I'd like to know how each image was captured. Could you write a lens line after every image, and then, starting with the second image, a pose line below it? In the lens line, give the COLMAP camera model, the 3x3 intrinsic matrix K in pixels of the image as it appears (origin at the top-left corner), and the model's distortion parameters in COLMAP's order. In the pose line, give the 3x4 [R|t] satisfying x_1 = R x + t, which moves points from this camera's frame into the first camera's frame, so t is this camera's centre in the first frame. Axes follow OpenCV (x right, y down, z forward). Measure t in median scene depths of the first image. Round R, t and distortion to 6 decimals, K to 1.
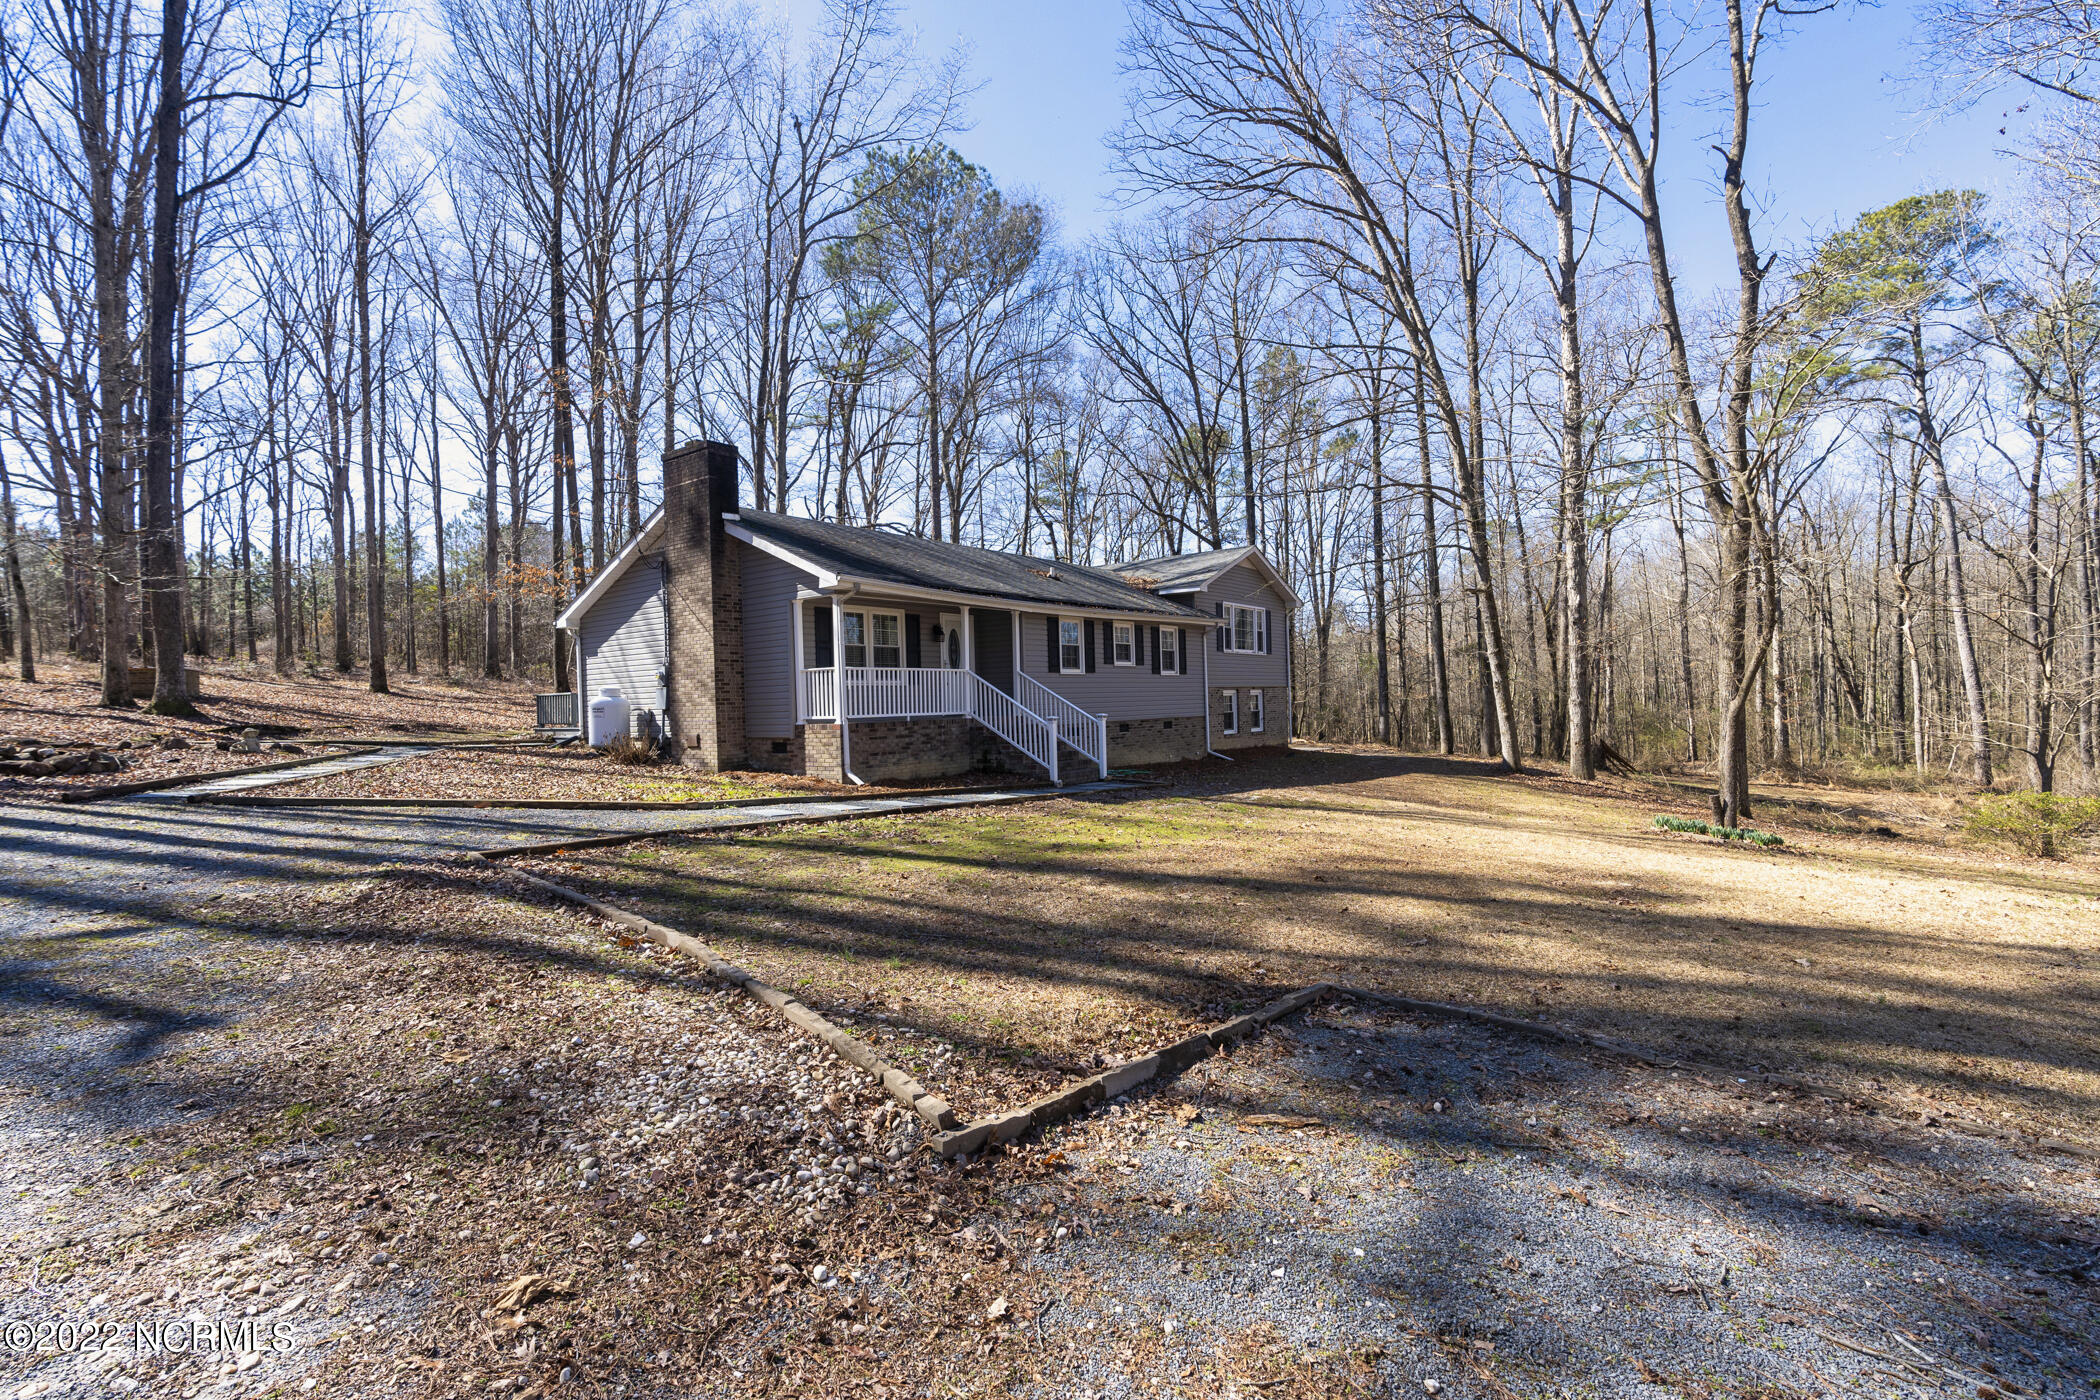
lens RADIAL K [[942.6, 0, 1044.6], [0, 942.6, 694.2], [0, 0, 1]] dist [-0.009738, 0.004157]
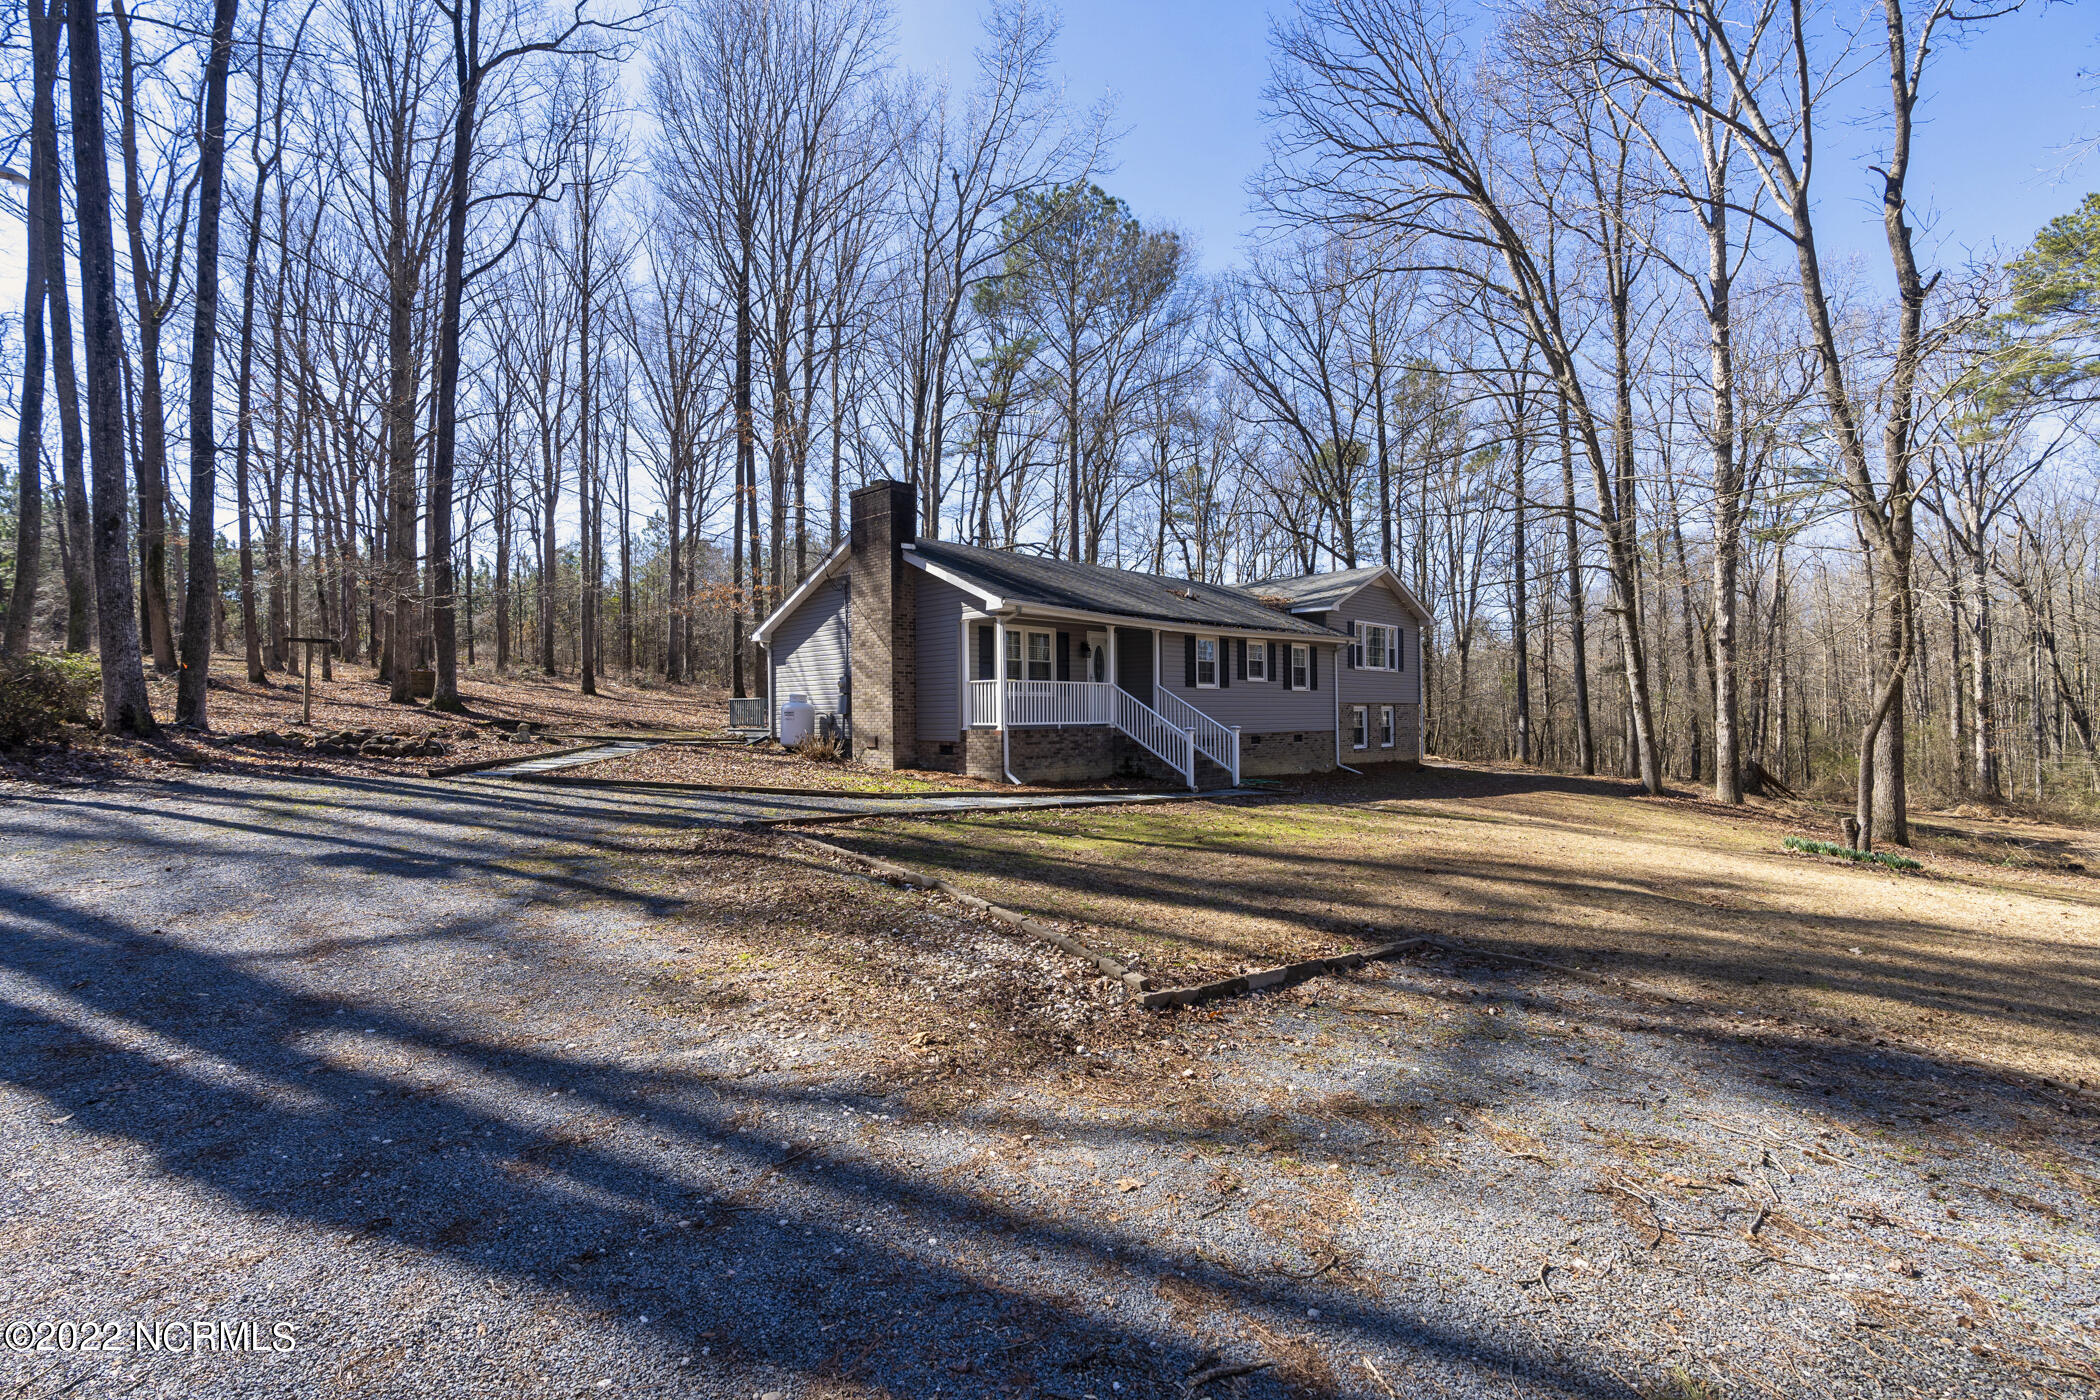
lens RADIAL K [[942.6, 0, 1044.4], [0, 942.6, 696.5], [0, 0, 1]] dist [-0.009738, 0.004157]
pose [[0.990904, 0.016802, -0.133520, -0.008919], [-0.017982, 0.999809, -0.007639, -0.000603], [0.133366, 0.009970, 0.991017, -0.070708]]
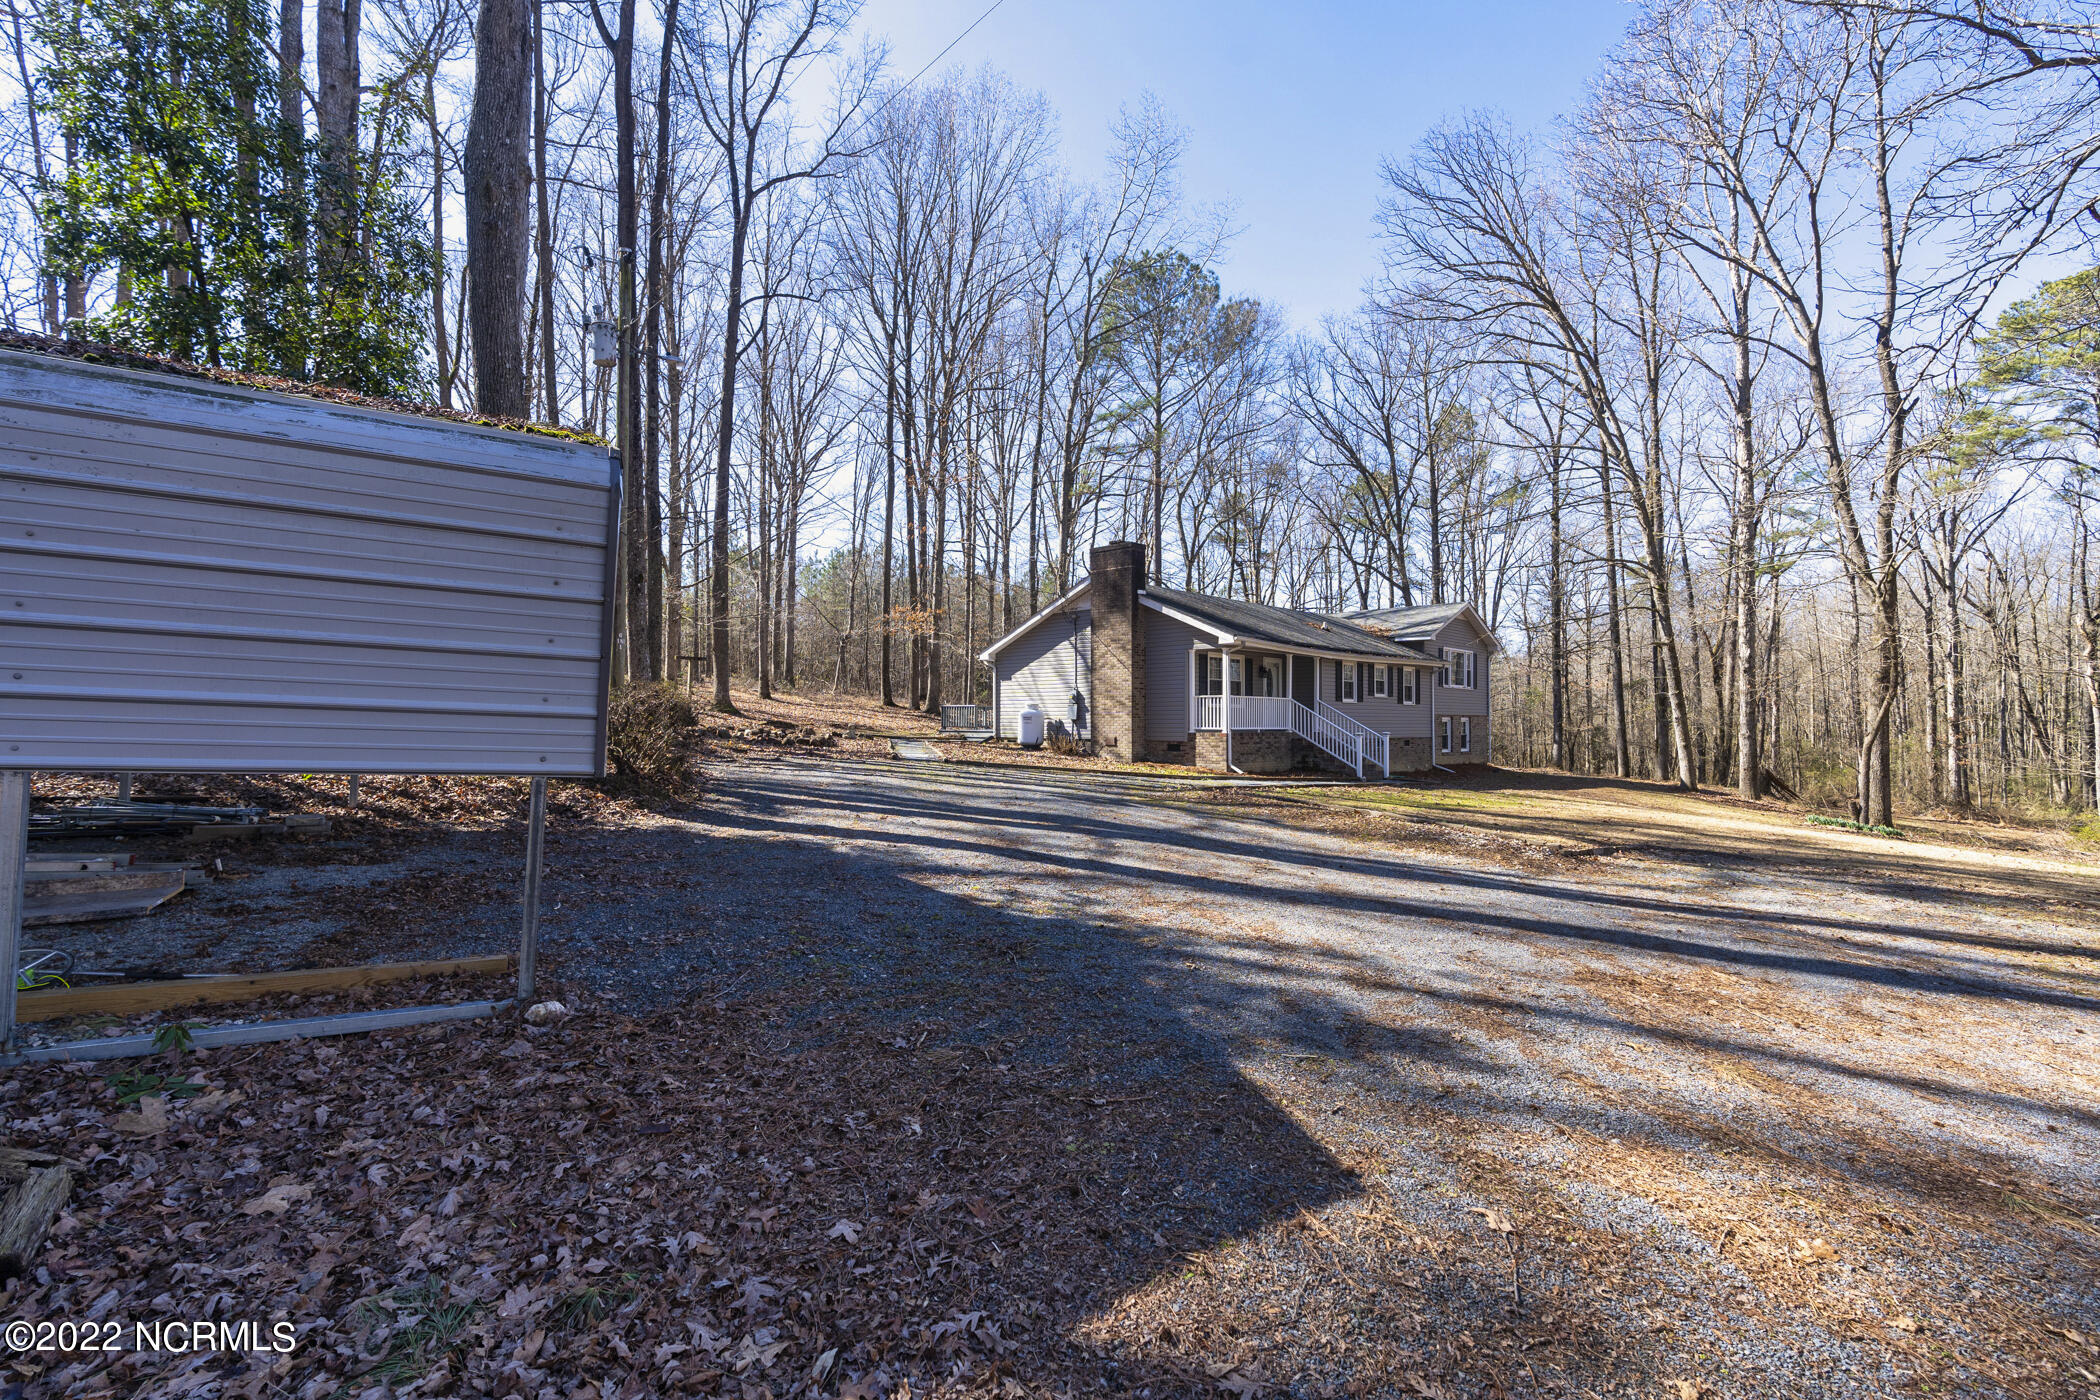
lens RADIAL K [[942.6, 0, 1049.6], [0, 942.6, 693.2], [0, 0, 1]] dist [-0.009738, 0.004157]
pose [[0.992670, 0.027191, -0.117755, -0.194897], [-0.029589, 0.999388, -0.018665, 0.002449], [0.117176, 0.022012, 0.992867, -0.326083]]
